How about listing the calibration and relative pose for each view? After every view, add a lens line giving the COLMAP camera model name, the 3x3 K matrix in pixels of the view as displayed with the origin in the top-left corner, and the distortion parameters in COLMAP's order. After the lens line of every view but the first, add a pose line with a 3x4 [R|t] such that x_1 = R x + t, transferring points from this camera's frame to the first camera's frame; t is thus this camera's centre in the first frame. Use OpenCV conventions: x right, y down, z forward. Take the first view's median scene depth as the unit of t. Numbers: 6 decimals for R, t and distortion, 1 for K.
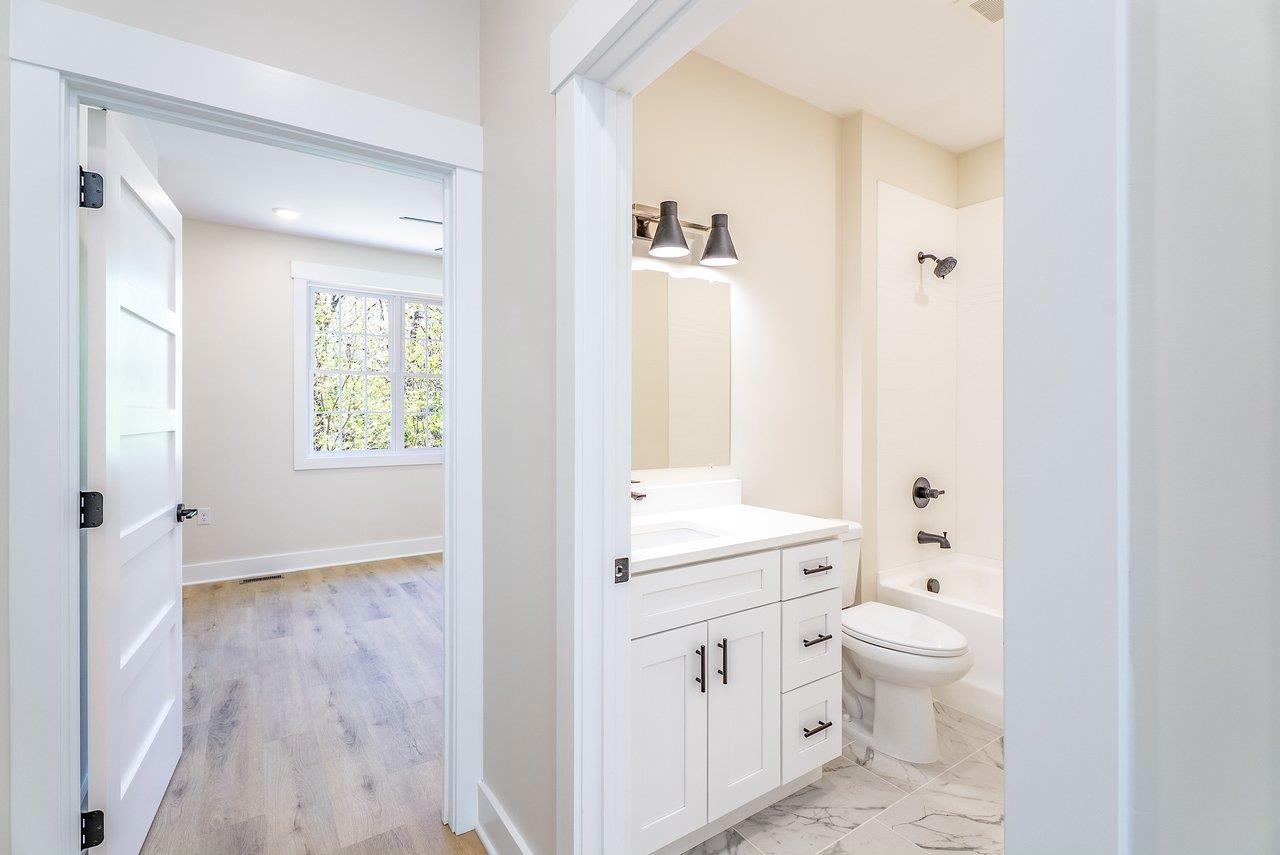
lens RADIAL K [[585.8, 0, 639.5], [0, 585.8, 416.2], [0, 0, 1]] dist [0.000361, 0.000212]
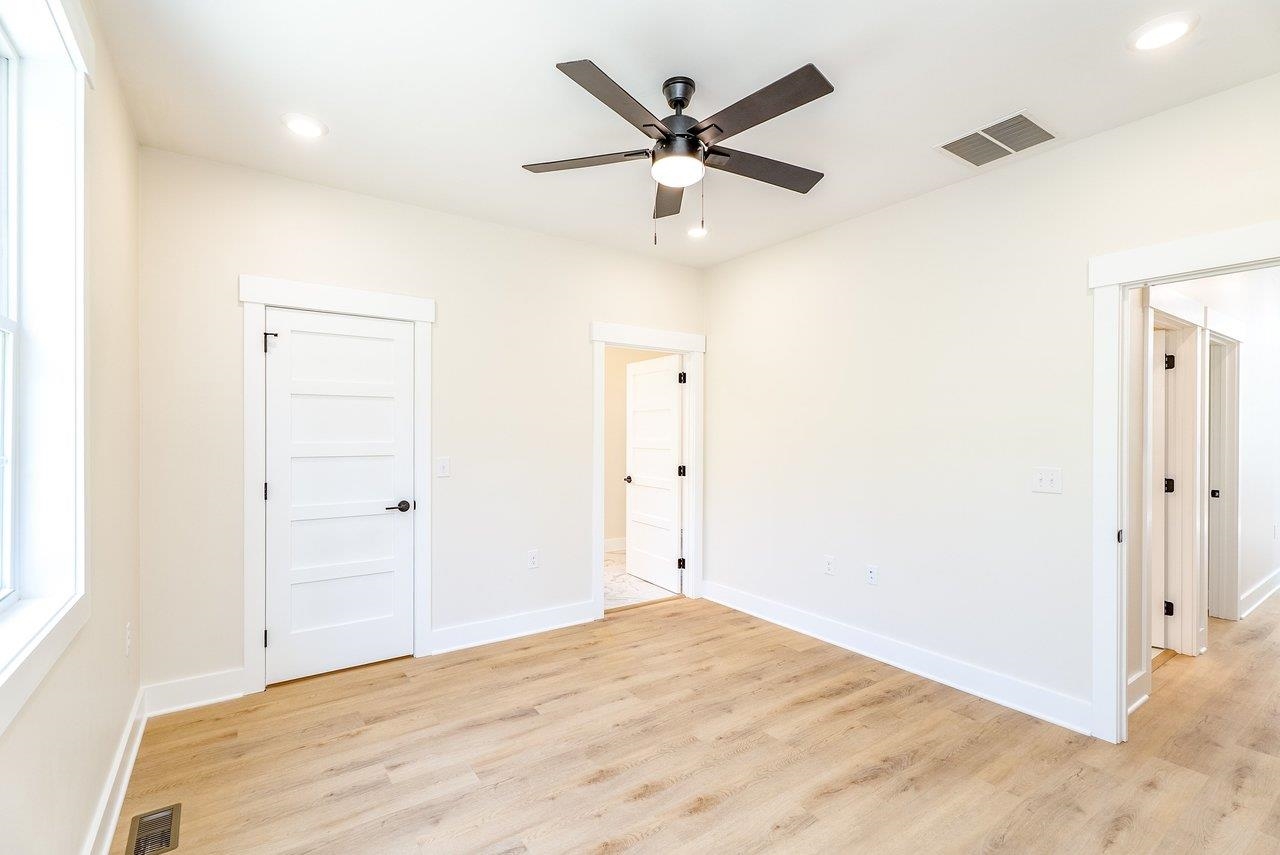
lens RADIAL K [[576.6, 0, 636.5], [0, 576.6, 428.7], [0, 0, 1]] dist [-0.001676, -0.001550]
pose [[-0.016367, 0.000998, 0.999866, -0.769993], [0.002664, 0.999996, -0.000954, -0.026993], [-0.999863, 0.002648, -0.016370, 0.995937]]
